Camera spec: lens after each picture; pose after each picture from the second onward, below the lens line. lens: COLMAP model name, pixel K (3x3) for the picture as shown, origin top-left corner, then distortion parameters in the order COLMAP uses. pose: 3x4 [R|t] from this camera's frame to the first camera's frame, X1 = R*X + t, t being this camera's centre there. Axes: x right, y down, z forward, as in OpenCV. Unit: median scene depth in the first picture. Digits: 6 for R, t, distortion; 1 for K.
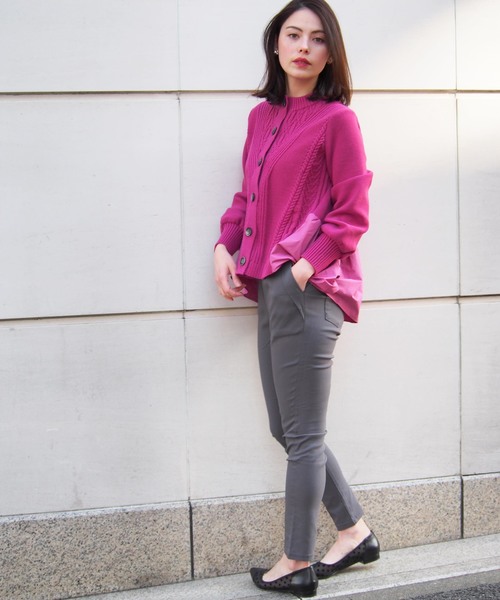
lens RADIAL K [[1629.5, 0, 248.8], [0, 1629.5, 300.5], [0, 0, 1]] dist [-0.158201, 0.000000]
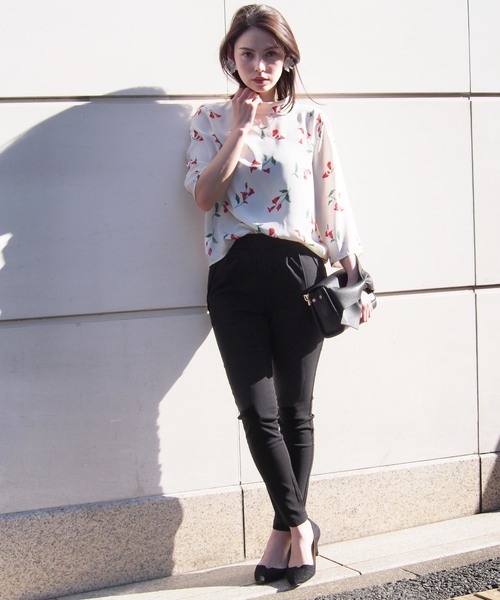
lens RADIAL K [[1629.5, 0, 256.2], [0, 1629.5, 301.5], [0, 0, 1]] dist [-0.158201, 0.000000]
pose [[0.991065, -0.021091, 0.131703, -0.162469], [0.021690, 0.999760, -0.003117, 0.008311], [-0.131606, 0.005945, 0.991284, -0.041786]]
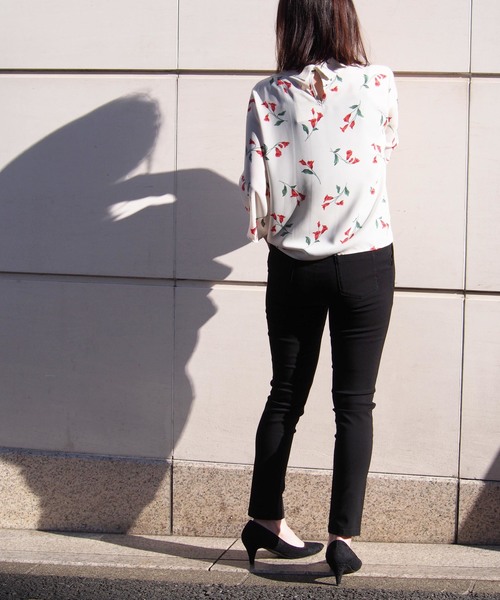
lens RADIAL K [[1629.5, 0, 272.3], [0, 1629.5, 320.0], [0, 0, 1]] dist [-0.158201, 0.000000]
pose [[0.844683, 0.094938, -0.526780, 0.566069], [-0.082331, 0.995478, 0.047392, -0.022352], [0.528897, 0.003339, 0.848680, 0.139126]]
